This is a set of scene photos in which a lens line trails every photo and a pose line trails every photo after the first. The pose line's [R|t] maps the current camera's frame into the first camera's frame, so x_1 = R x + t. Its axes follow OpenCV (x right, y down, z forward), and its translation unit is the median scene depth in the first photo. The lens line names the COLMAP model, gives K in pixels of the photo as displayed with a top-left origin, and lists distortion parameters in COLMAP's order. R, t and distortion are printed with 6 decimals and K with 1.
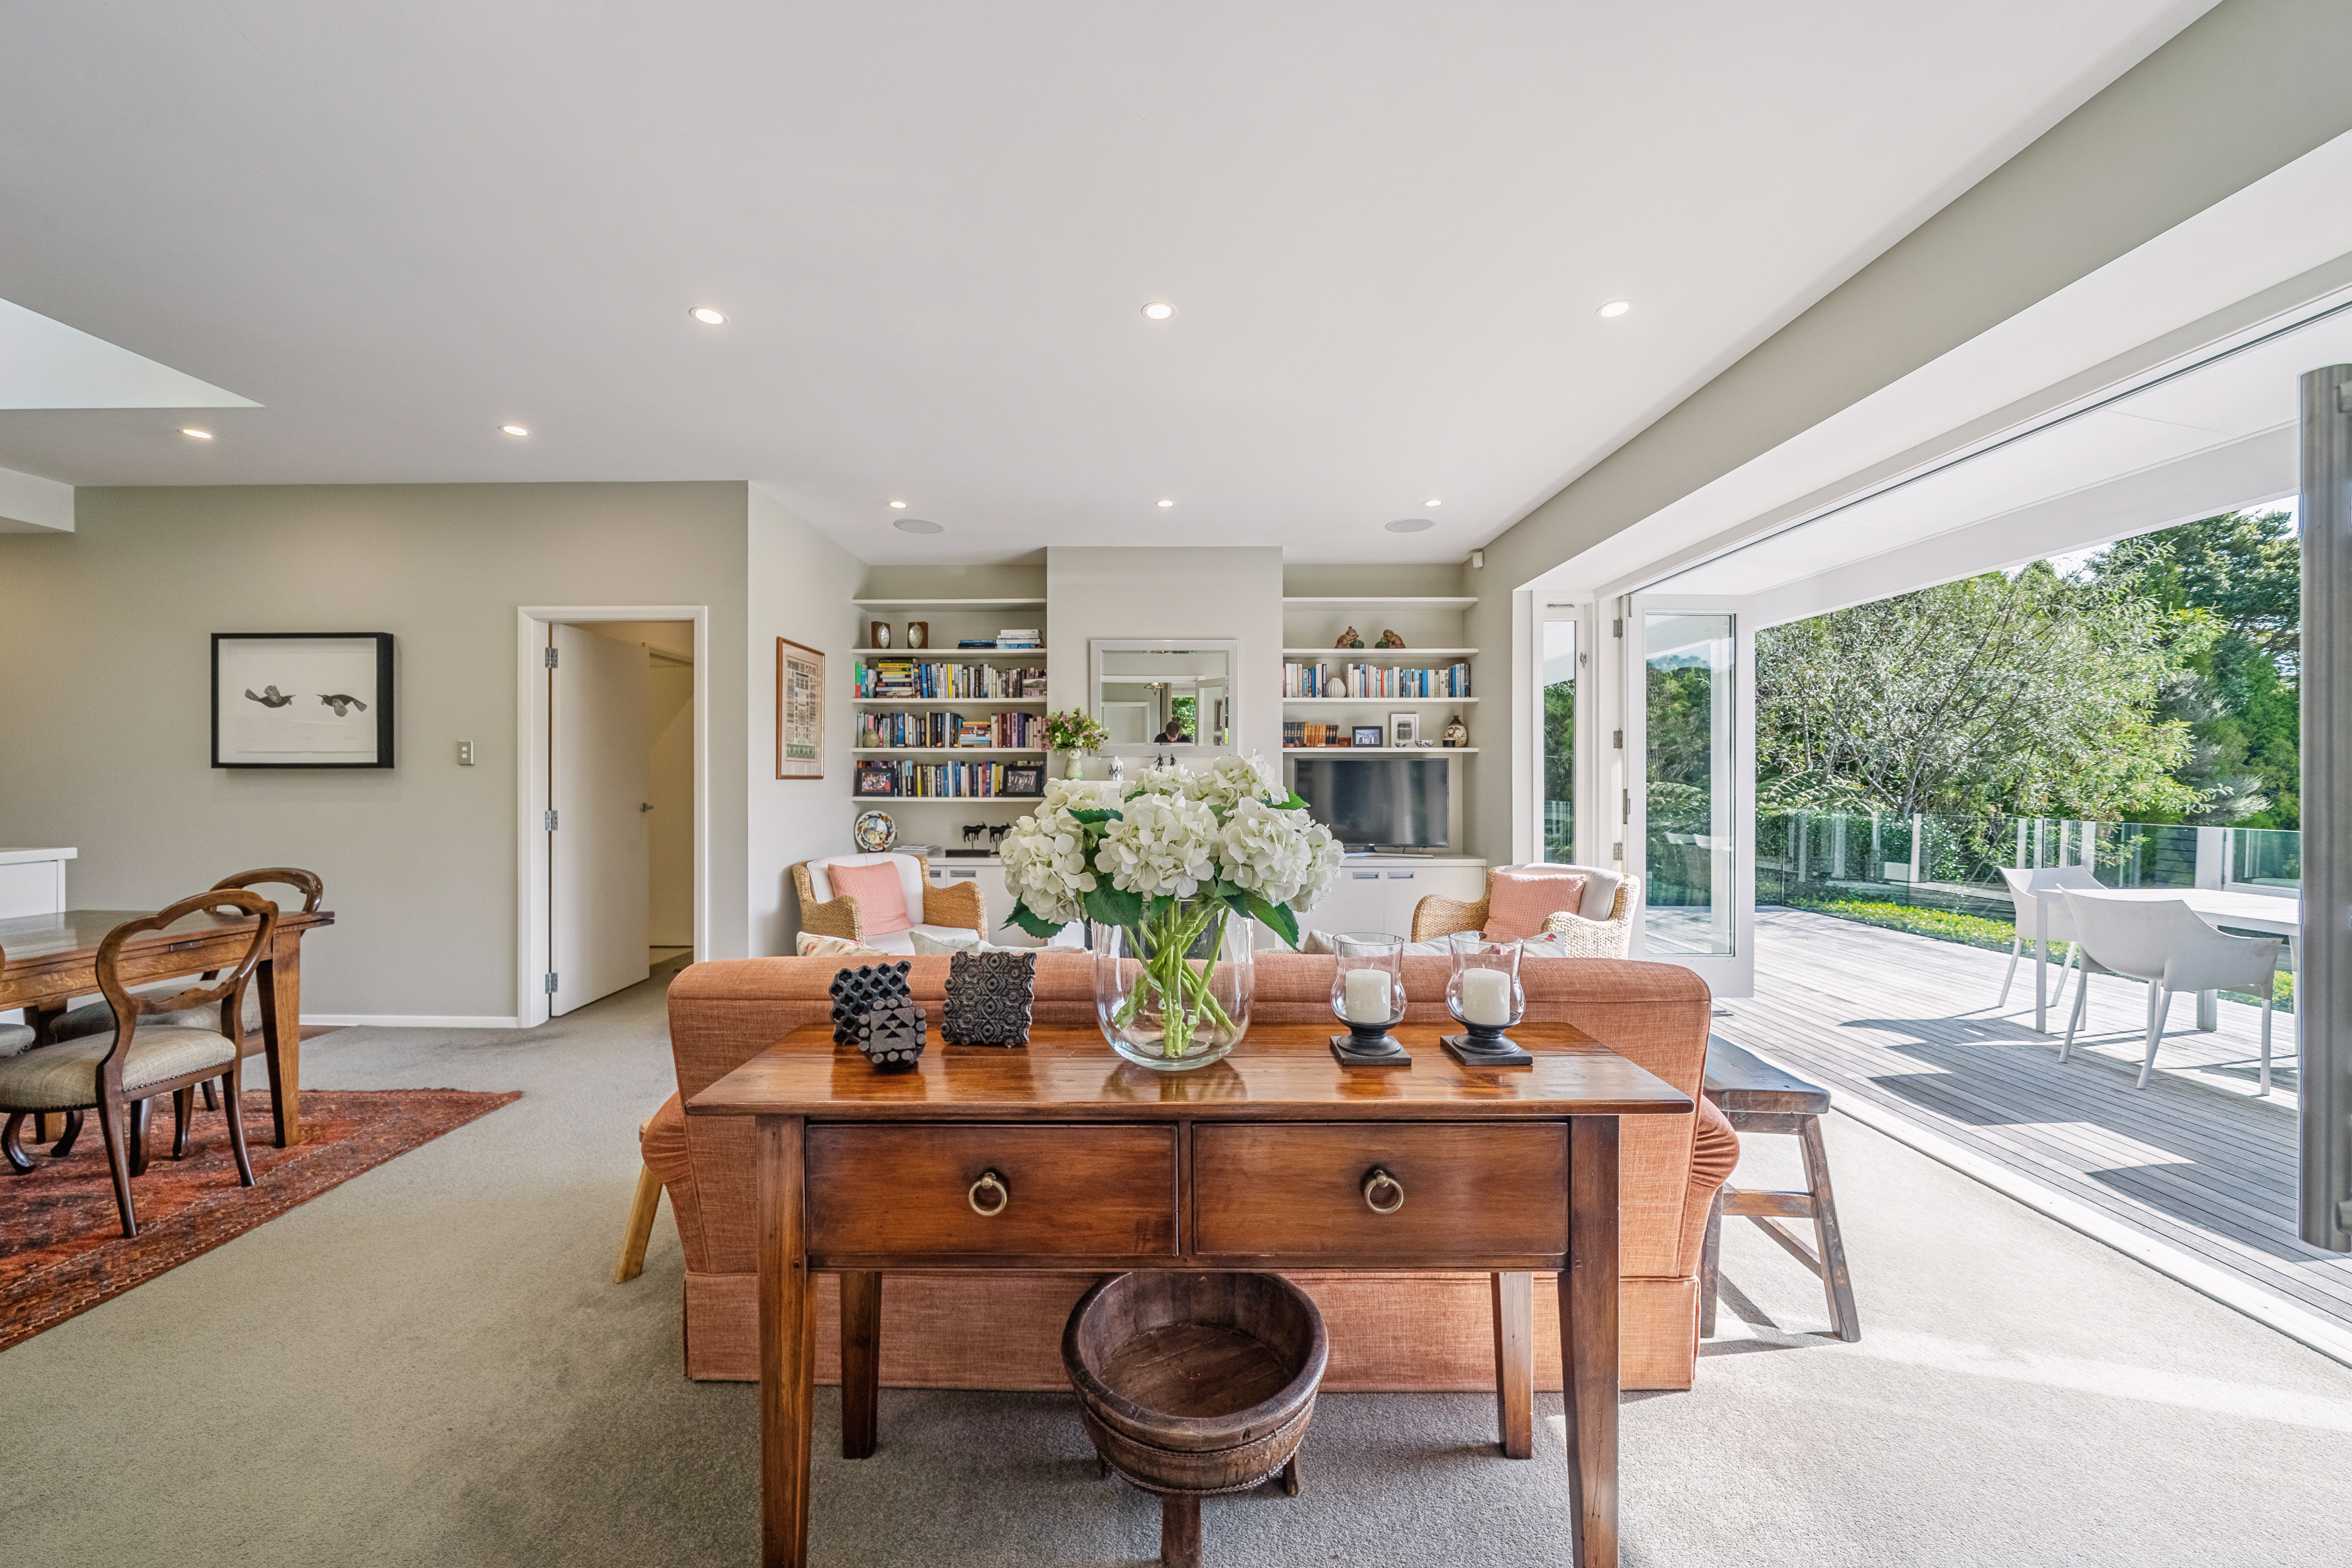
lens RADIAL K [[815.9, 0, 1162.0], [0, 815.9, 781.2], [0, 0, 1]] dist [-0.001542, -0.002625]
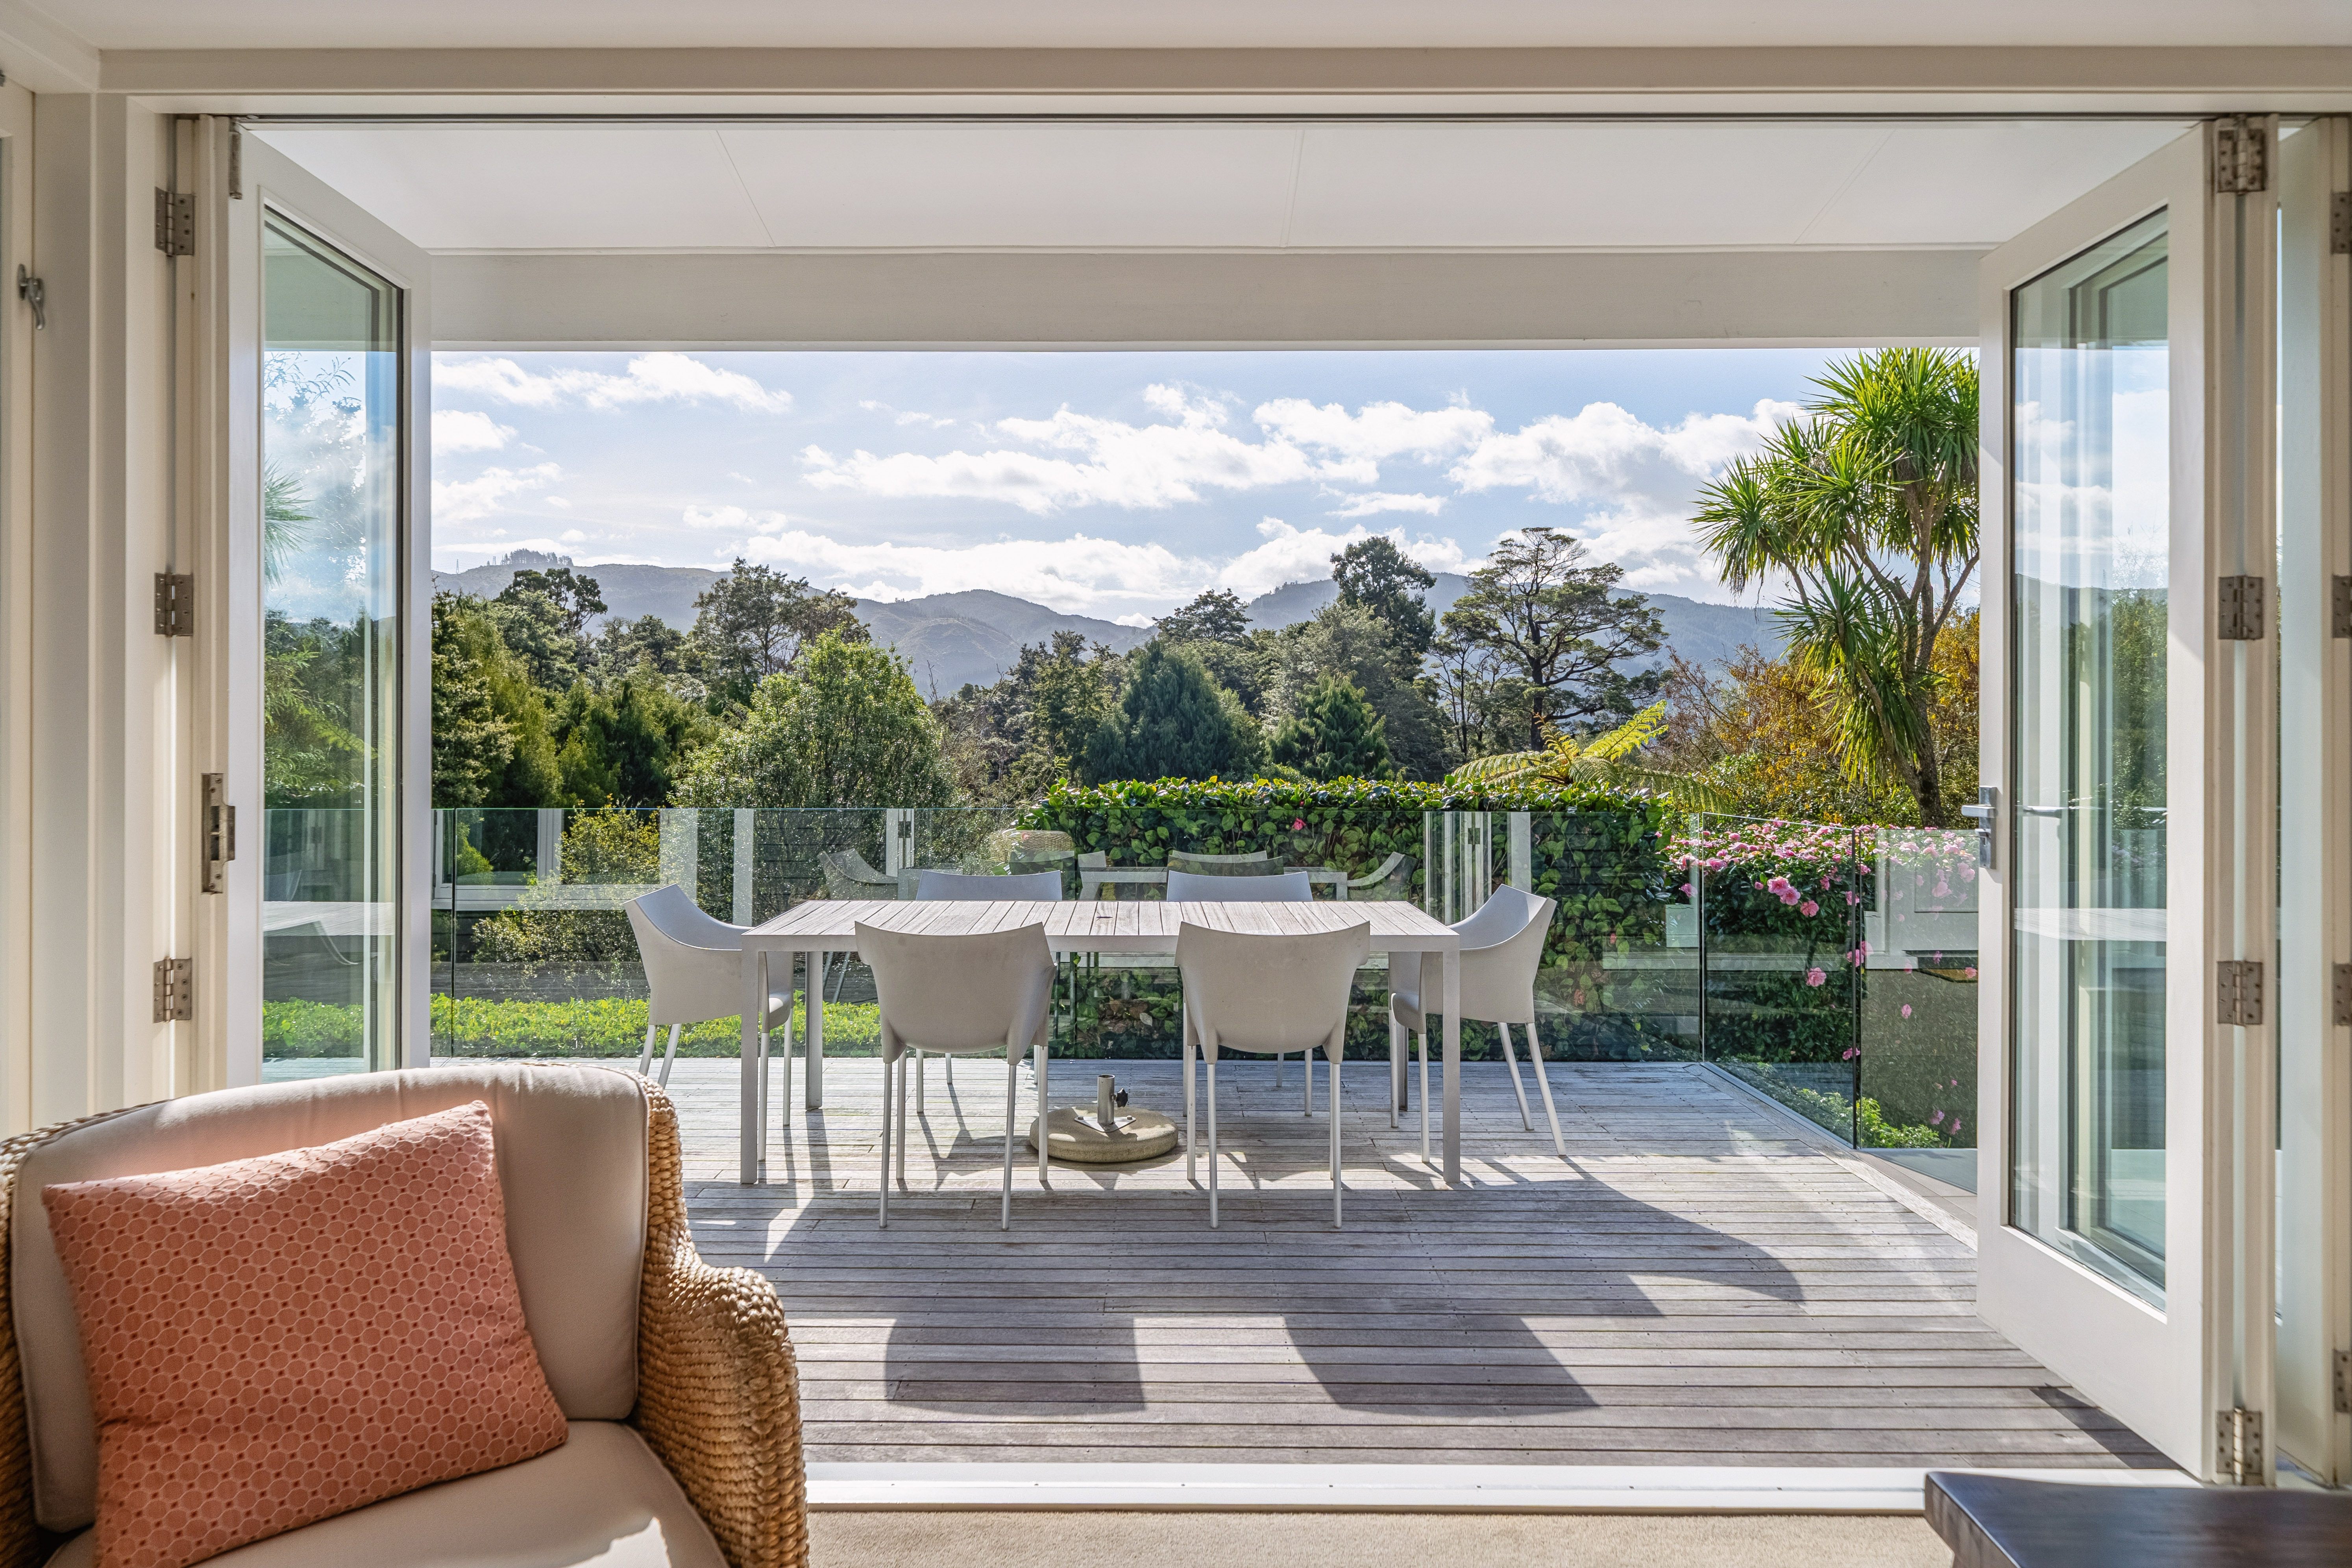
lens RADIAL K [[1516.0, 0, 1156.9], [0, 1516.0, 735.8], [0, 0, 1]] dist [-0.001675, 0.000132]
pose [[-0.001151, -0.000054, 0.999999, 0.015834], [0.002231, 0.999998, 0.000057, -0.003122], [-0.999997, 0.002231, -0.001151, 0.559606]]
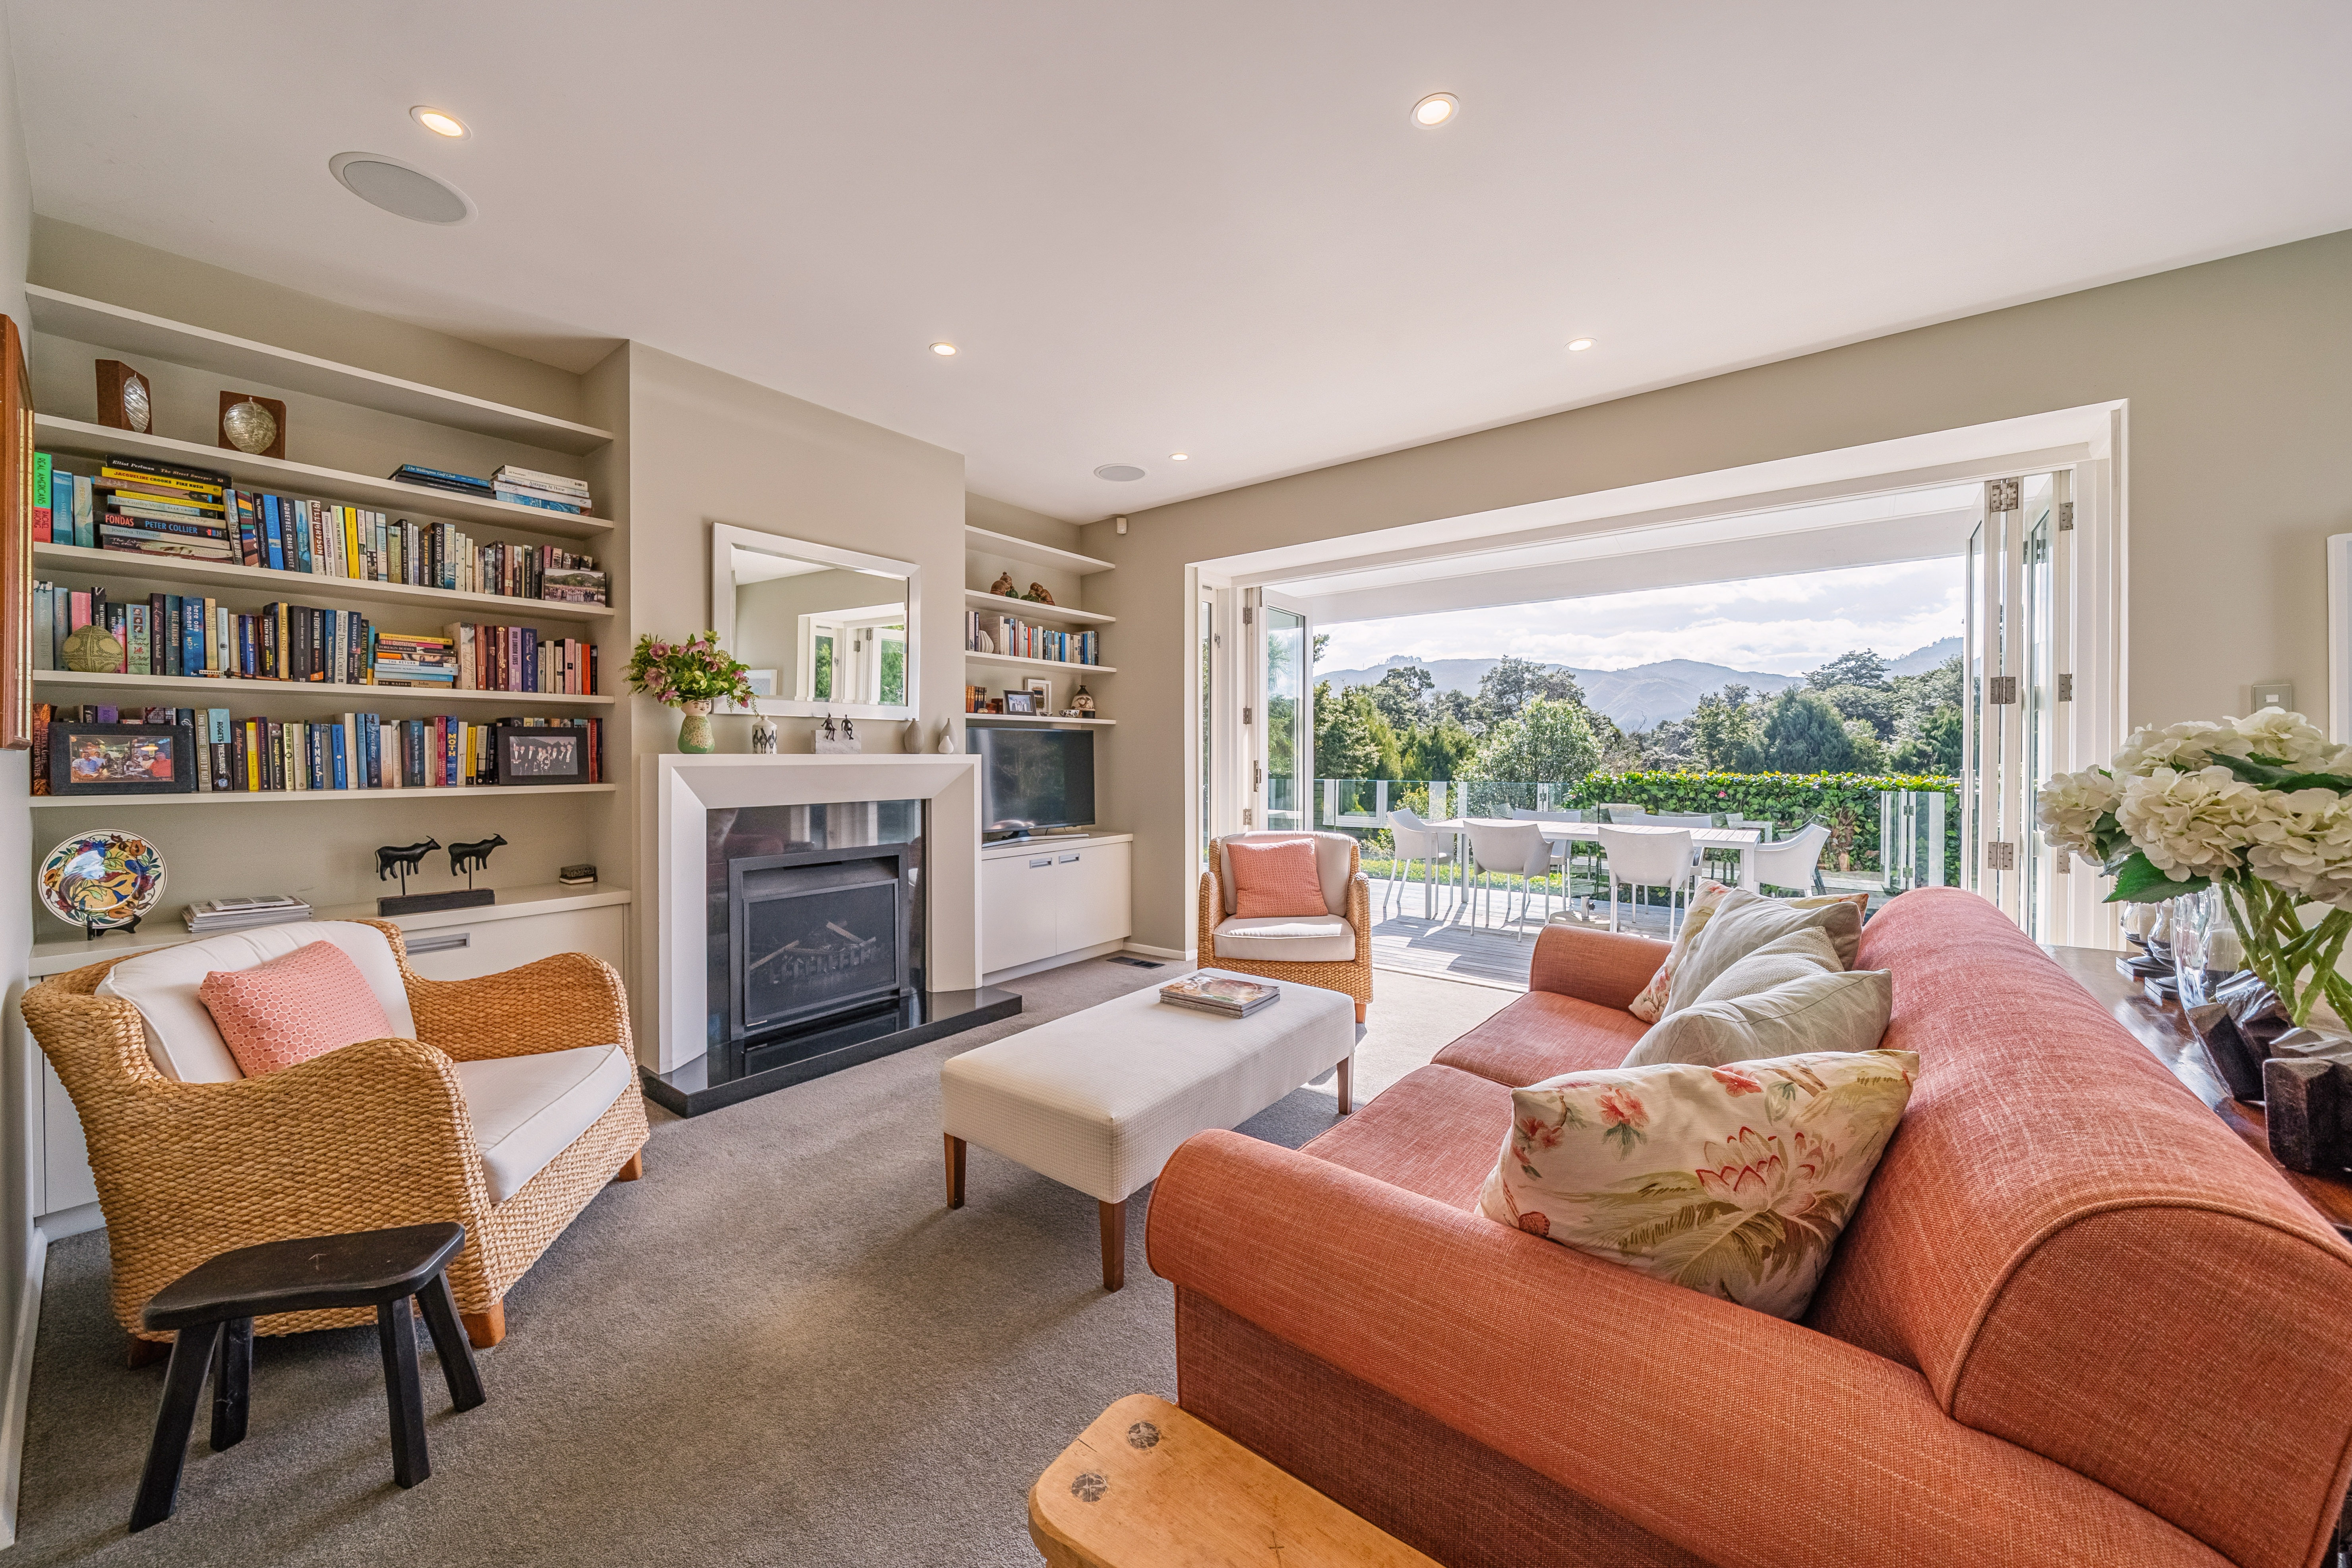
lens RADIAL K [[840.3, 0, 1165.0], [0, 840.3, 761.1], [0, 0, 1]] dist [-0.002350, -0.000147]
pose [[0.615642, -0.007734, 0.787988, -0.353325], [0.004514, 0.999970, 0.006287, 0.002281], [-0.788013, -0.000314, 0.615658, 0.330990]]
